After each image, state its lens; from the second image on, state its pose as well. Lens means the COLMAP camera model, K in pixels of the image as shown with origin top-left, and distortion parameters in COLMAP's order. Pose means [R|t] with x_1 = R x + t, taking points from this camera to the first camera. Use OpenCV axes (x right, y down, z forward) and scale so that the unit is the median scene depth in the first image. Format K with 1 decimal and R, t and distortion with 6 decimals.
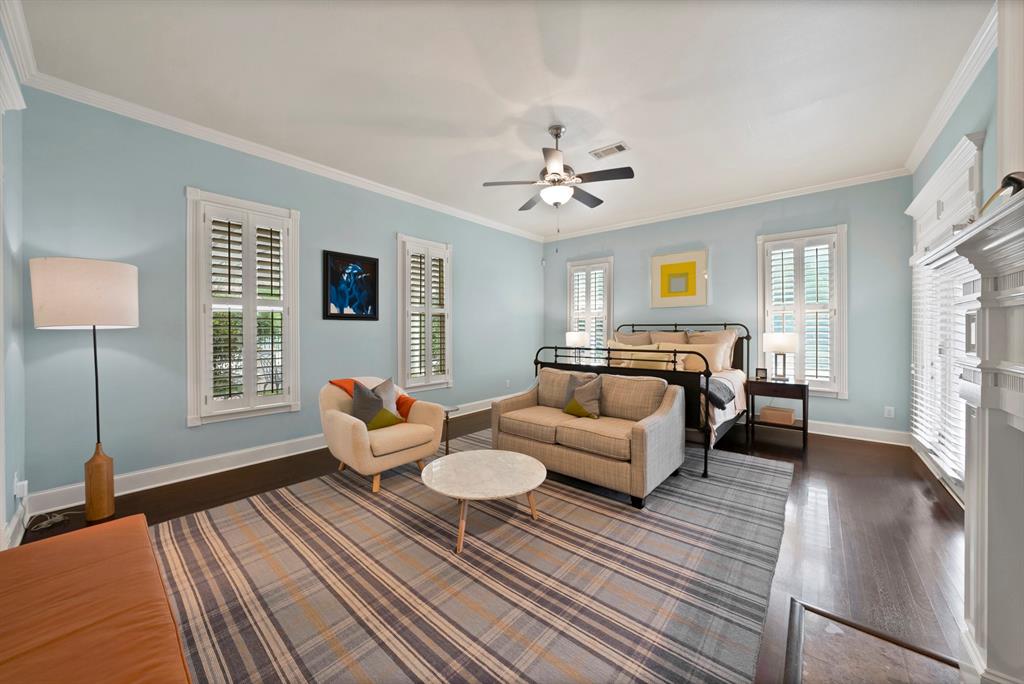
lens RADIAL K [[365.0, 0, 505.3], [0, 365.0, 334.1], [0, 0, 1]] dist [-0.014653, 0.001957]
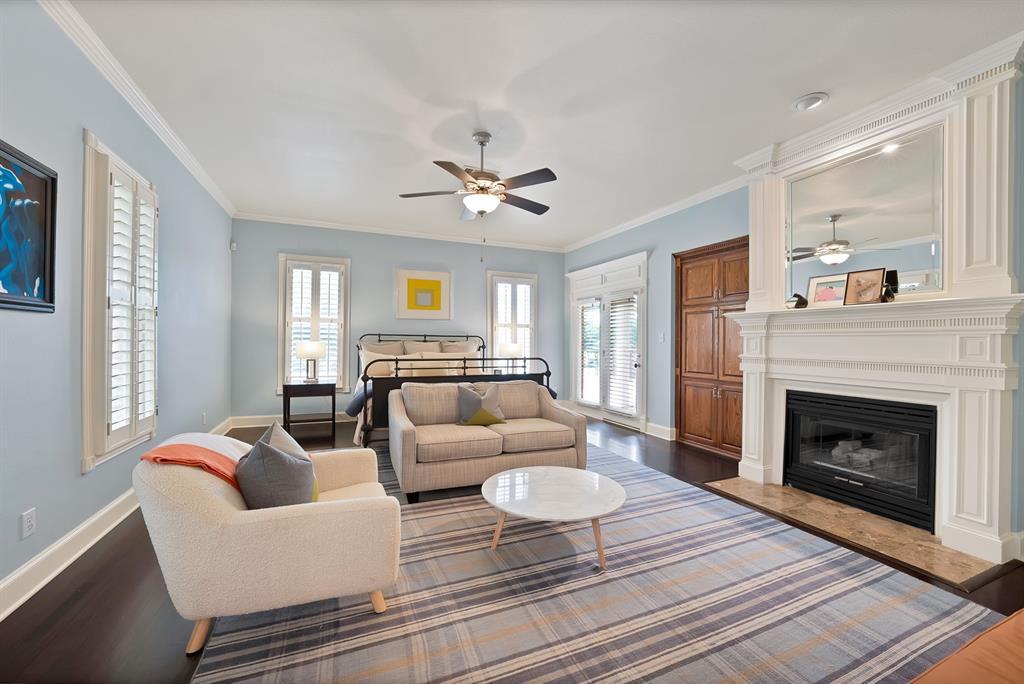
lens RADIAL K [[365.0, 0, 499.3], [0, 365.0, 343.9], [0, 0, 1]] dist [-0.014653, 0.001957]
pose [[0.478774, -0.000079, 0.877938, -0.722457], [-0.003152, 0.999993, 0.001809, -0.005015], [-0.877933, -0.003634, 0.478770, 0.502598]]
